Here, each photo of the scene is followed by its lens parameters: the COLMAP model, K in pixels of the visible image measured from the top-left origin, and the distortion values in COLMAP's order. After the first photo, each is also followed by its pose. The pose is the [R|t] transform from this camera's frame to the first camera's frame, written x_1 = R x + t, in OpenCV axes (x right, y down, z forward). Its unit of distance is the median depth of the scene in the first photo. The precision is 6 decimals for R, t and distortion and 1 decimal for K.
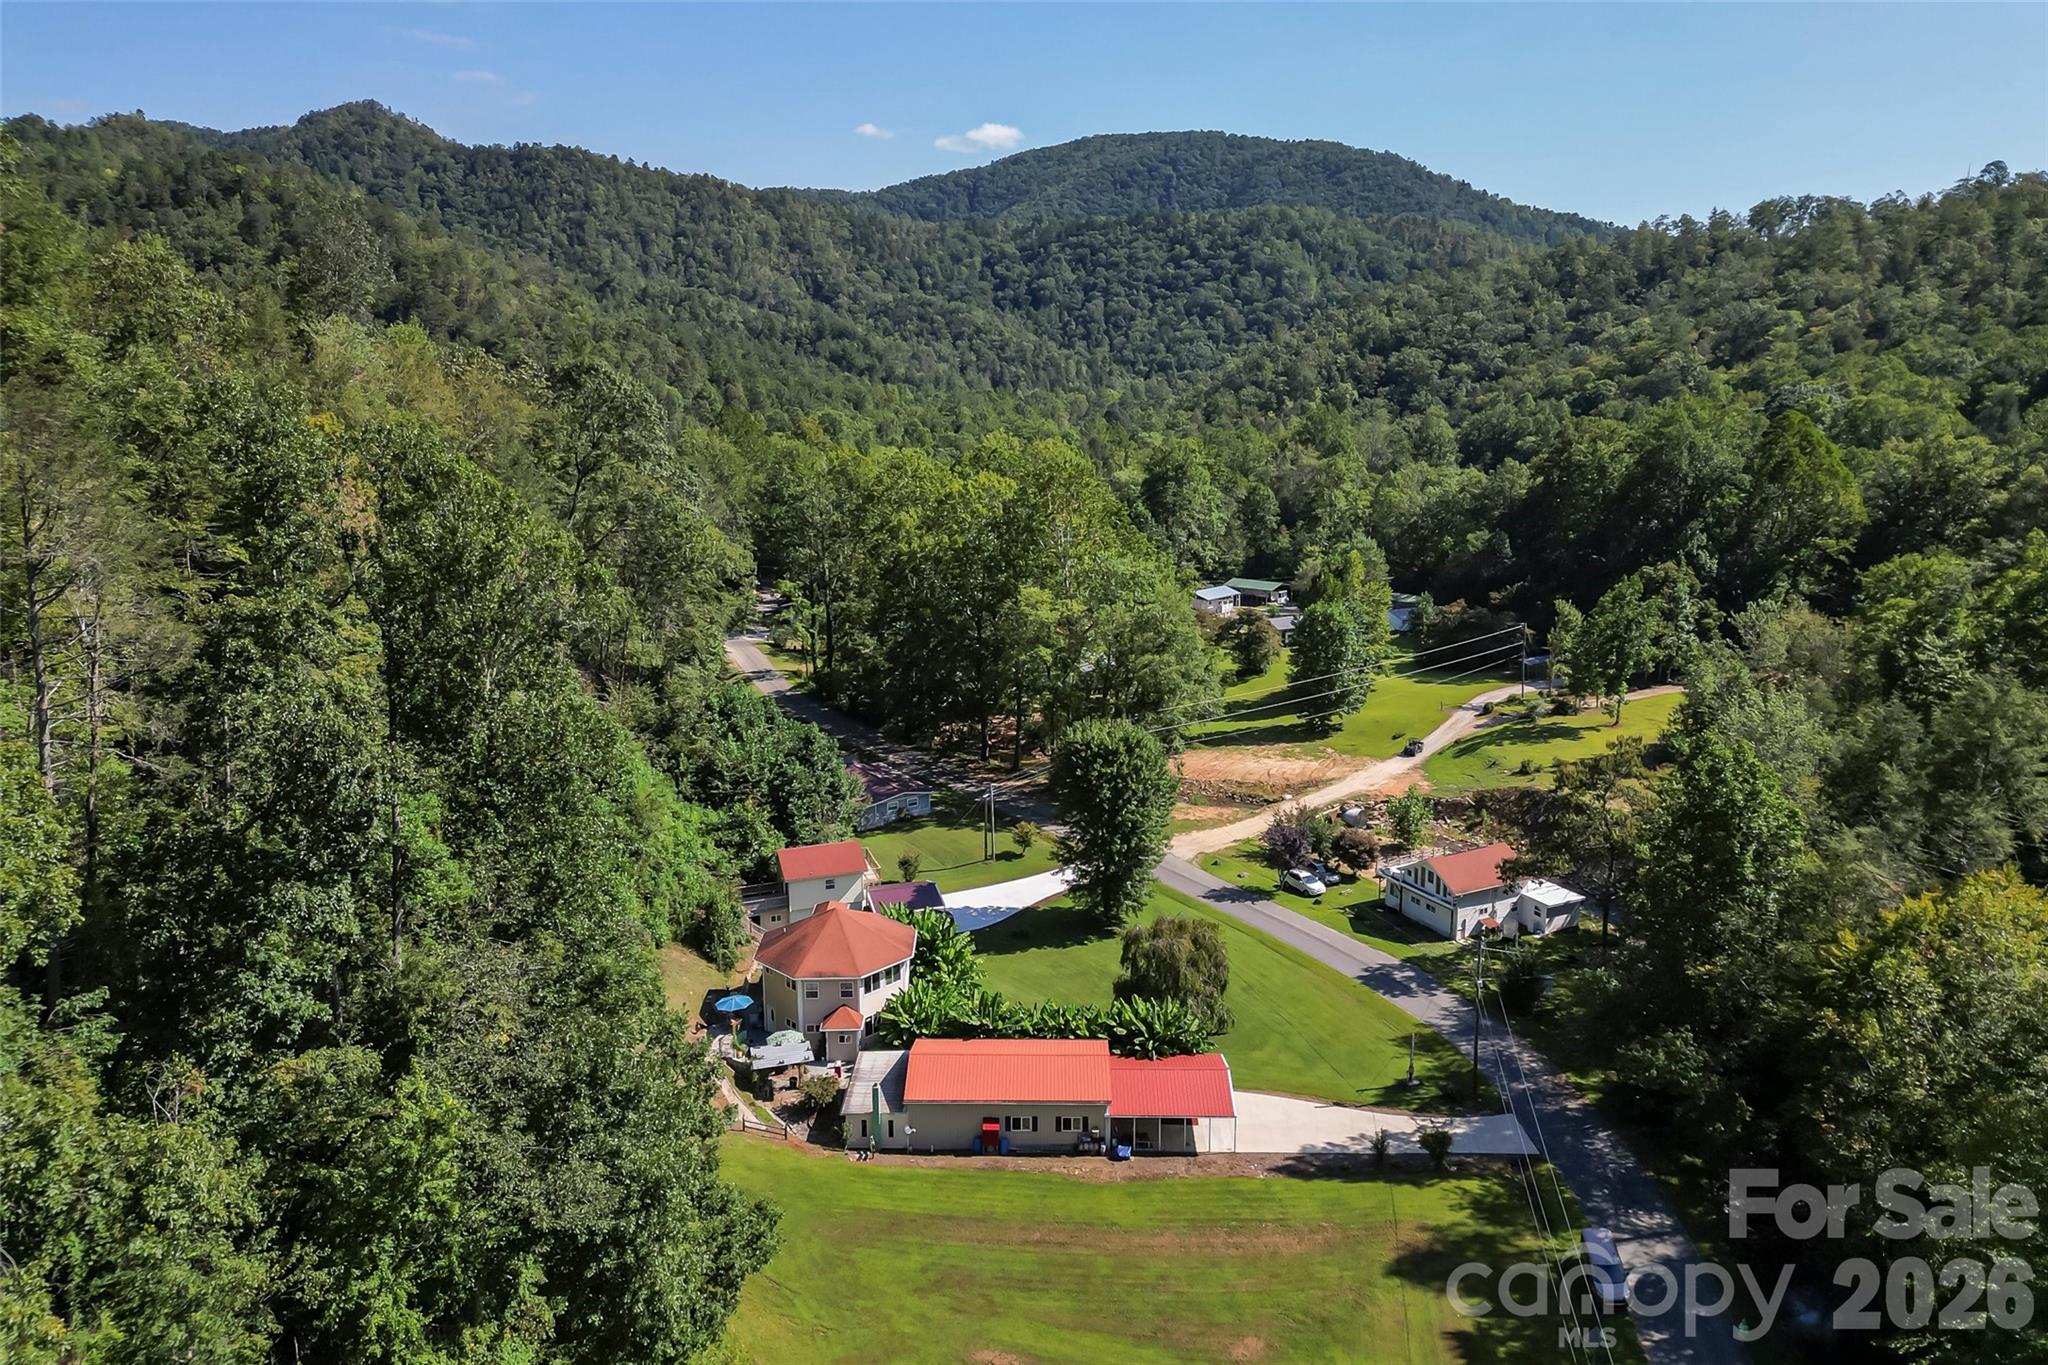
lens RADIAL K [[1410.8, 0, 1023.8], [0, 1410.8, 666.2], [0, 0, 1]] dist [0.078634, -0.071855]
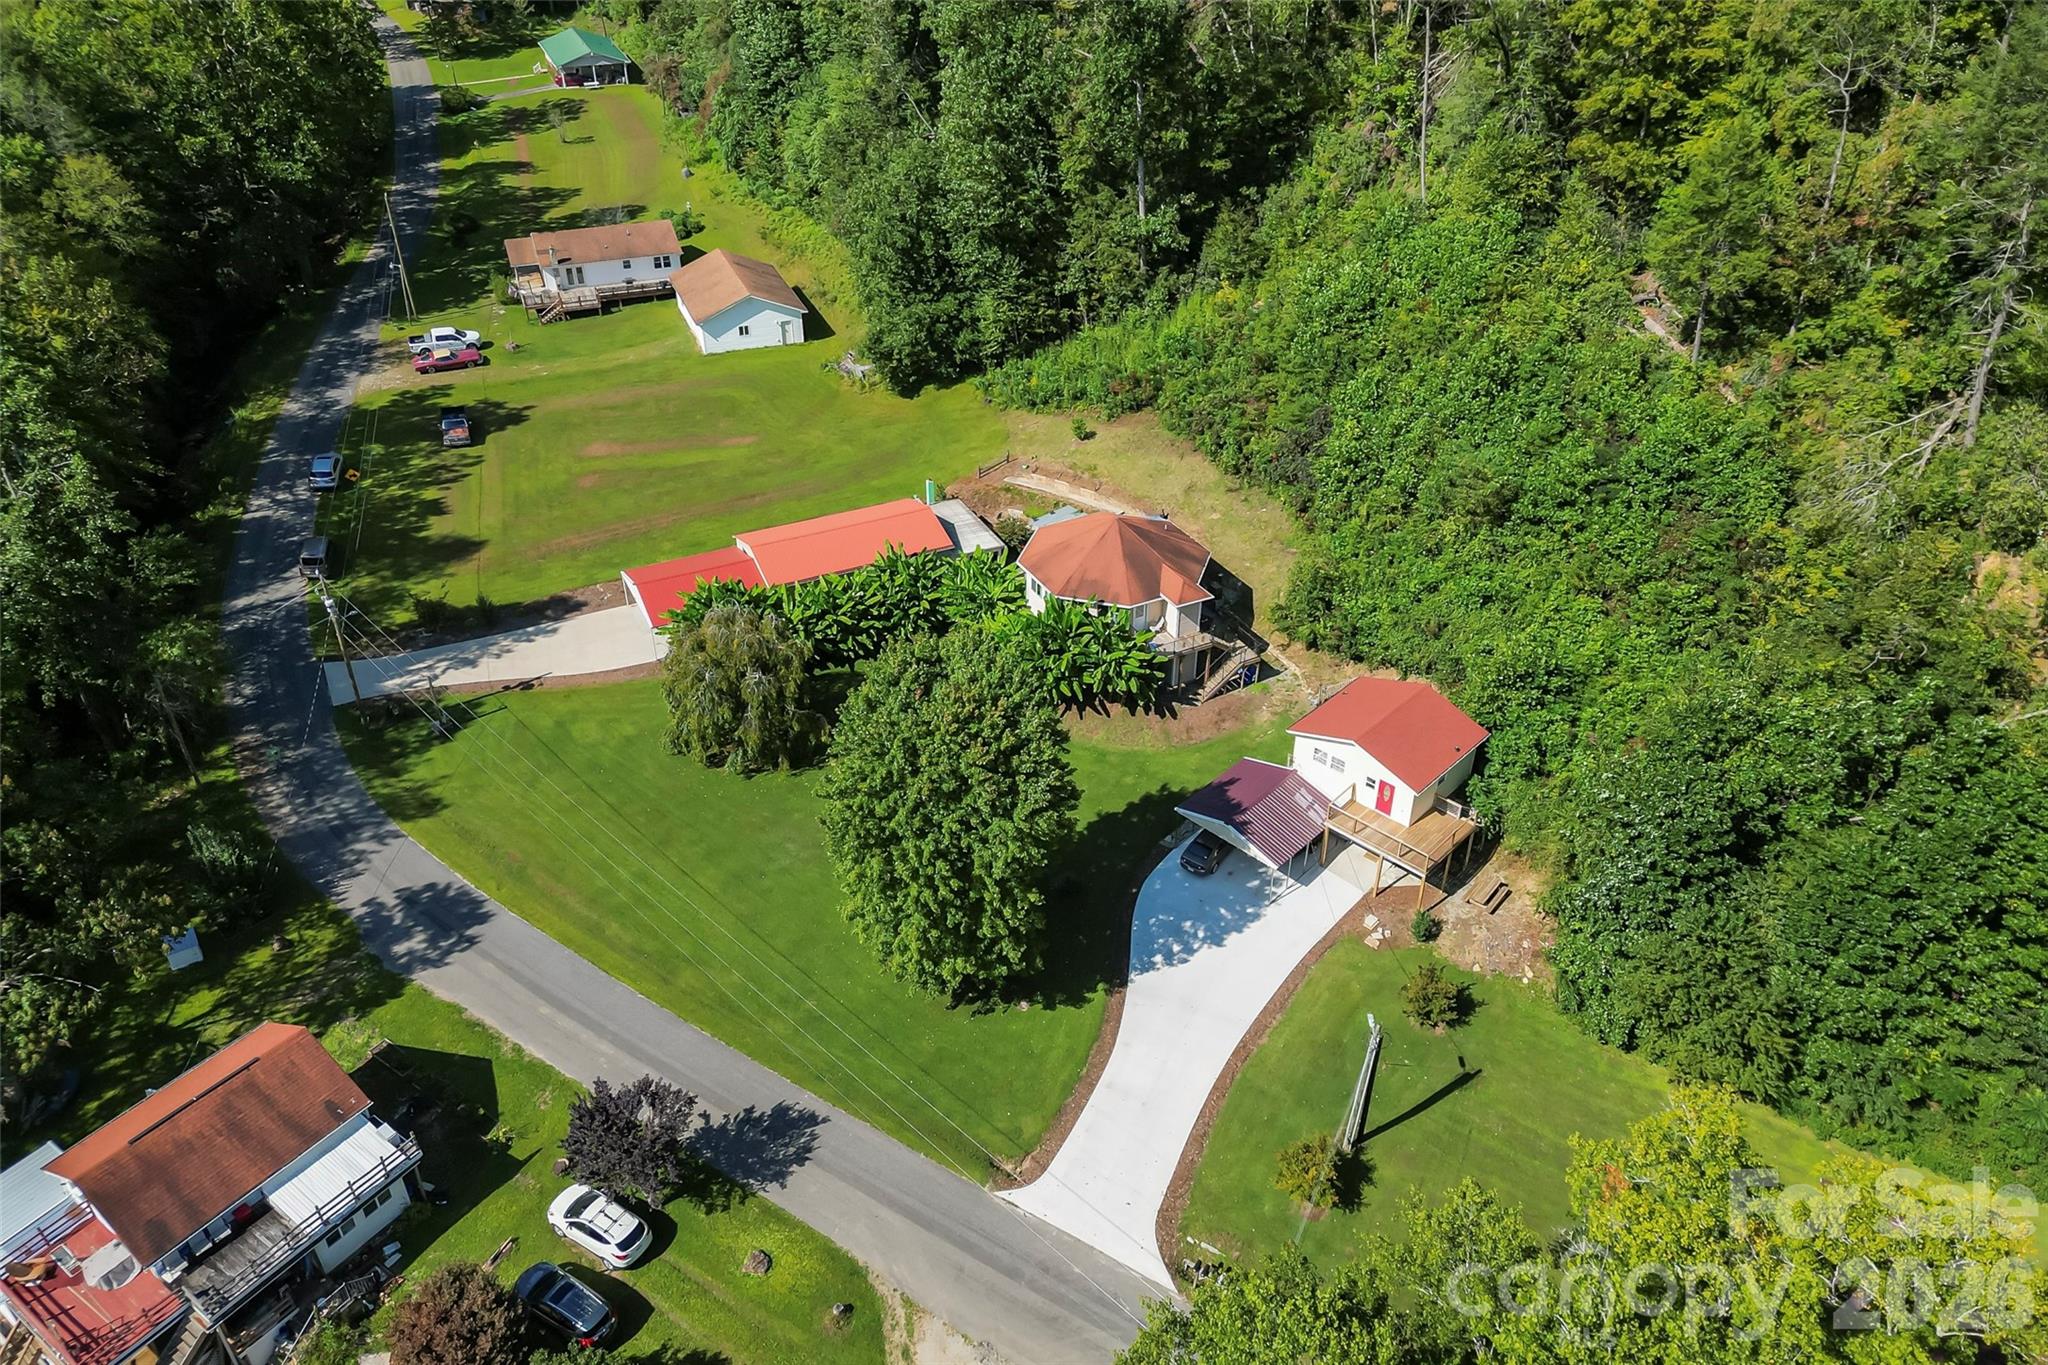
lens RADIAL K [[1410.8, 0, 1023.8], [0, 1410.8, 666.2], [0, 0, 1]] dist [0.078634, -0.071855]
pose [[-0.879808, 0.273830, -0.388531, 0.254450], [-0.081479, 0.718411, 0.690830, -0.330772], [0.468294, 0.639455, -0.609752, 1.499033]]
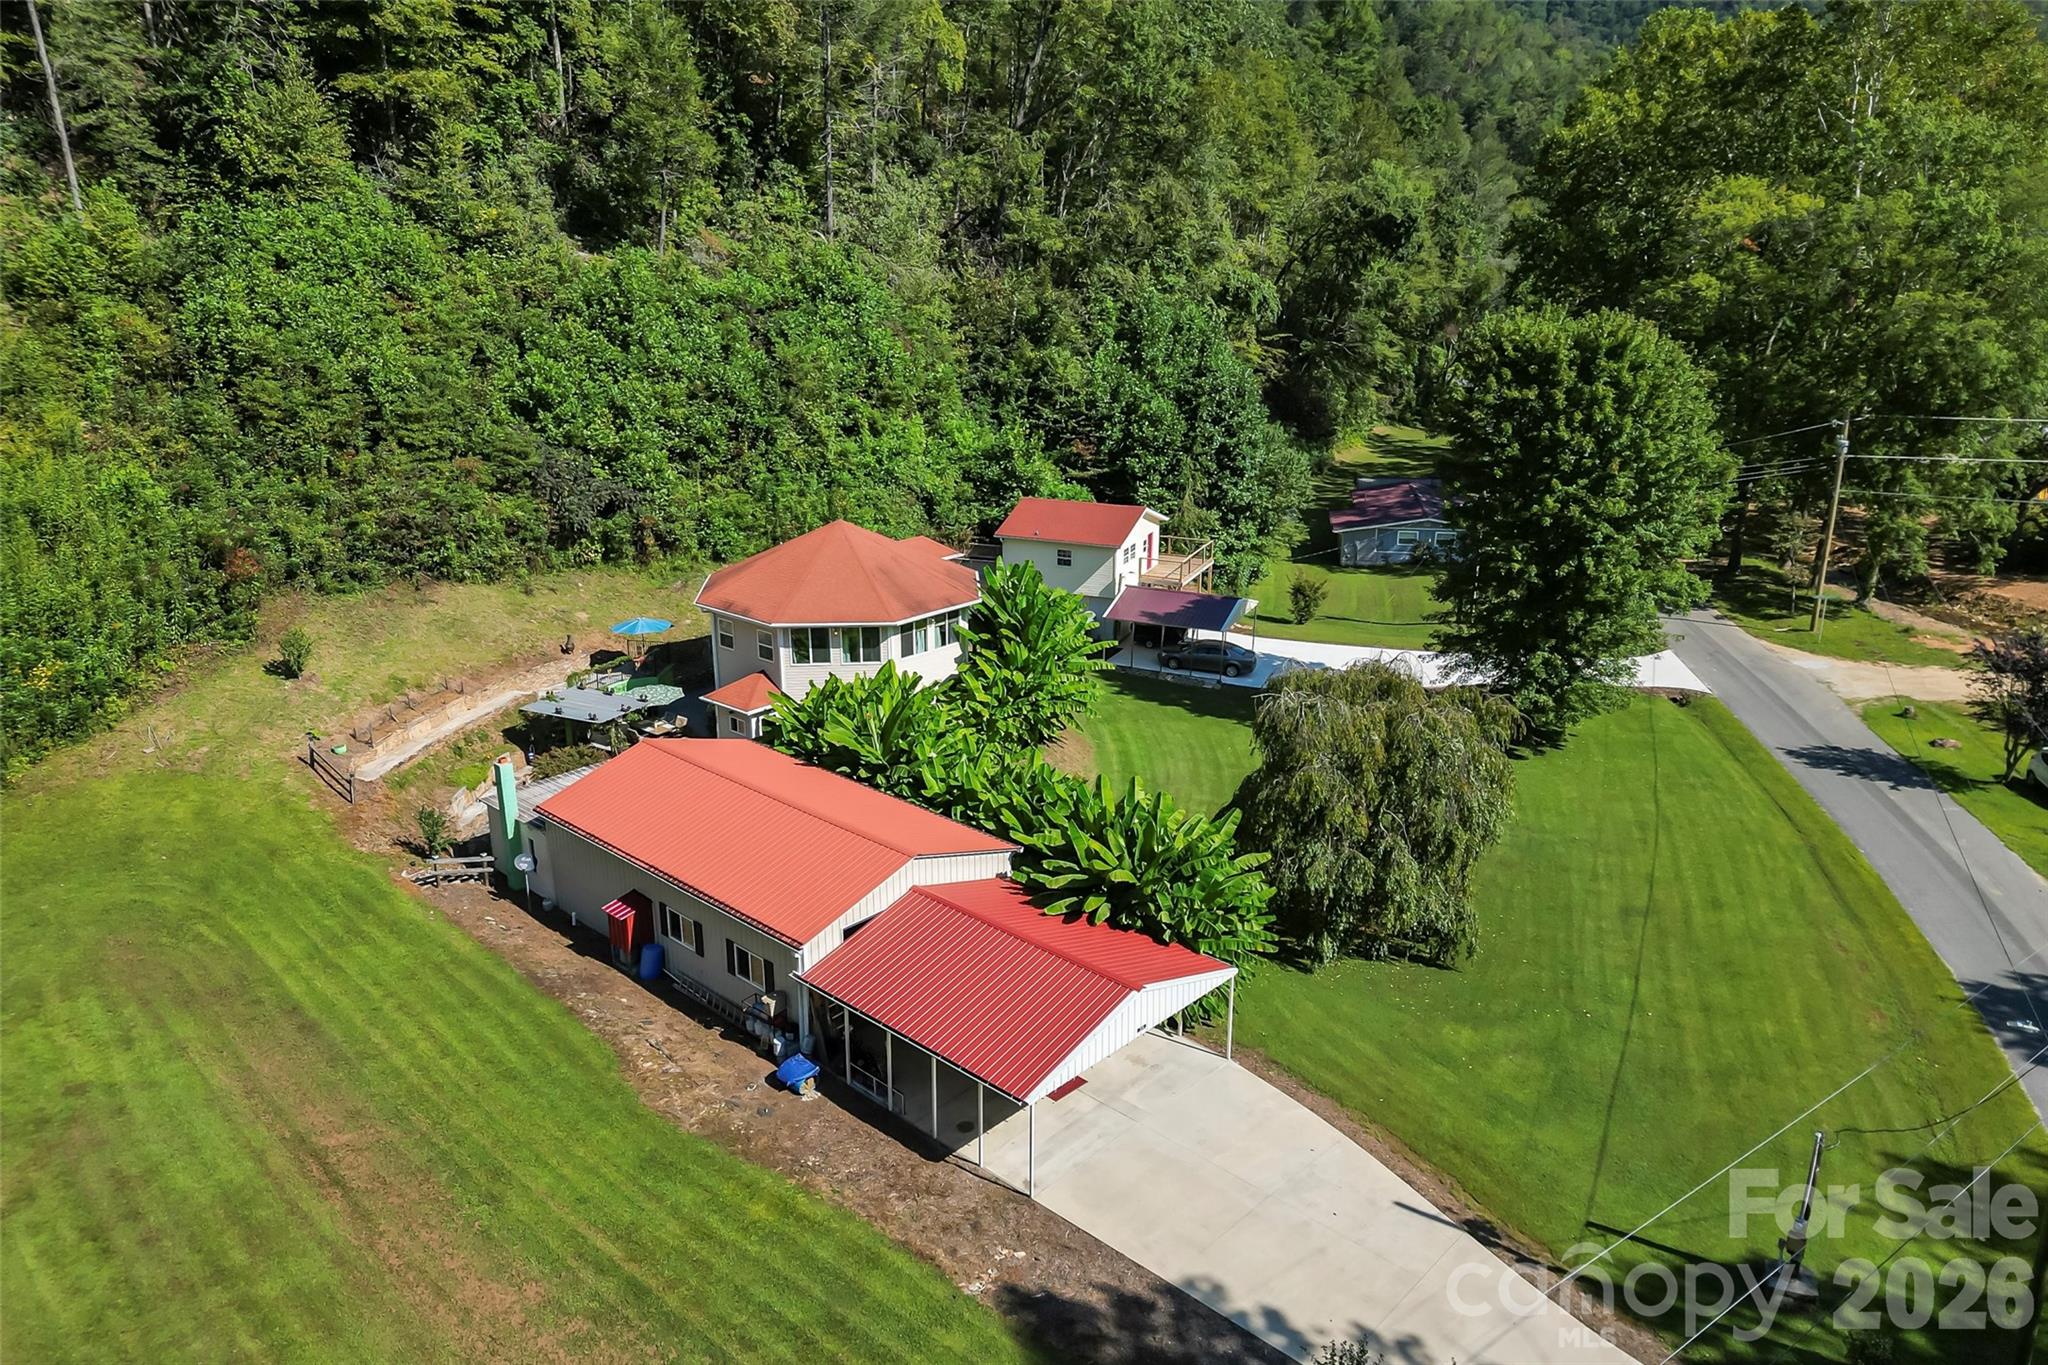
lens RADIAL K [[1410.8, 0, 1023.8], [0, 1410.8, 666.2], [0, 0, 1]] dist [0.078634, -0.071855]
pose [[0.744742, 0.206747, -0.634519, 0.285209], [-0.152071, 0.978362, 0.140295, 0.134673], [0.649795, -0.007992, 0.760067, 0.606239]]
